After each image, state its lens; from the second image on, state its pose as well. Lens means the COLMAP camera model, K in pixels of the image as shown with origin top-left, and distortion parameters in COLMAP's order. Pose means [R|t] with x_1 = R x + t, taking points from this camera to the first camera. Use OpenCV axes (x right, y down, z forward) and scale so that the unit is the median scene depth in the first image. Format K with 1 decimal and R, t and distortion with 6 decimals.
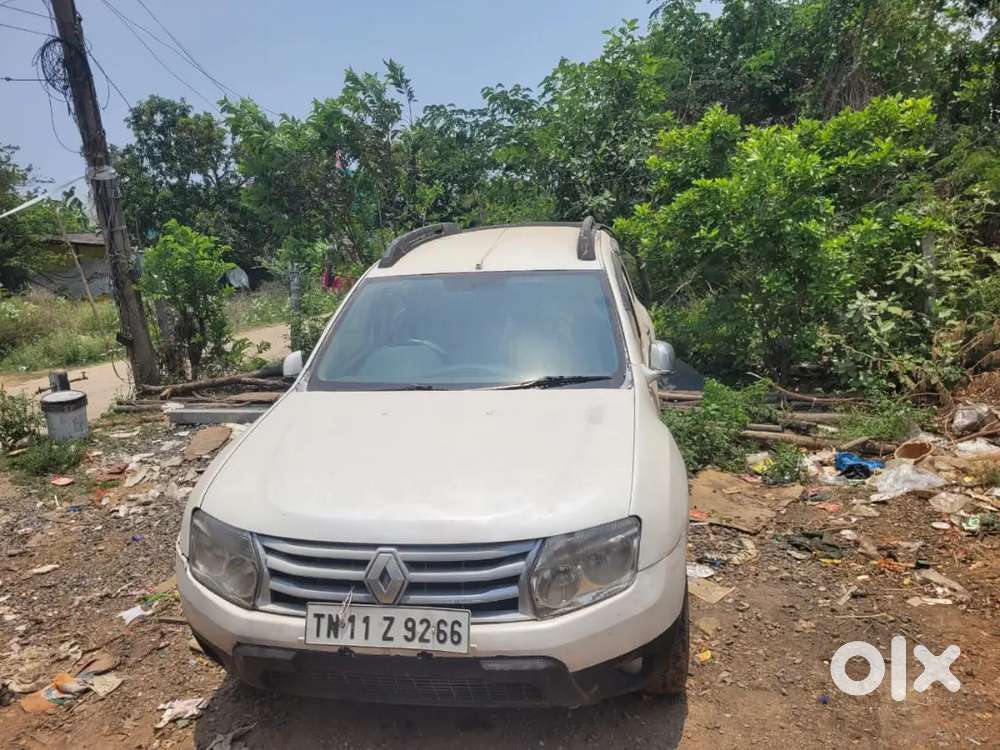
lens RADIAL K [[728.6, 0, 498.3], [0, 728.6, 389.1], [0, 0, 1]] dist [0.050265, -0.046401]
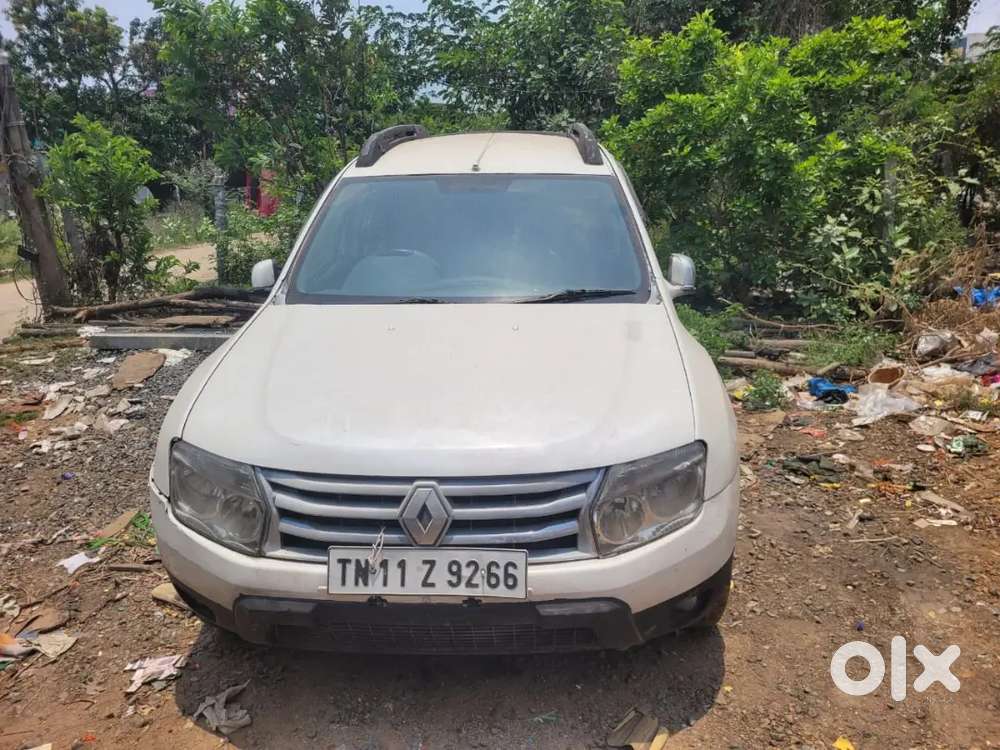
lens RADIAL K [[731.6, 0, 517.2], [0, 731.6, 383.8], [0, 0, 1]] dist [0.050190, -0.044294]
pose [[0.992165, -0.003757, 0.124881, -0.087768], [-0.006871, 0.996394, 0.084563, 0.017998], [-0.124749, -0.084759, 0.988561, 0.087505]]
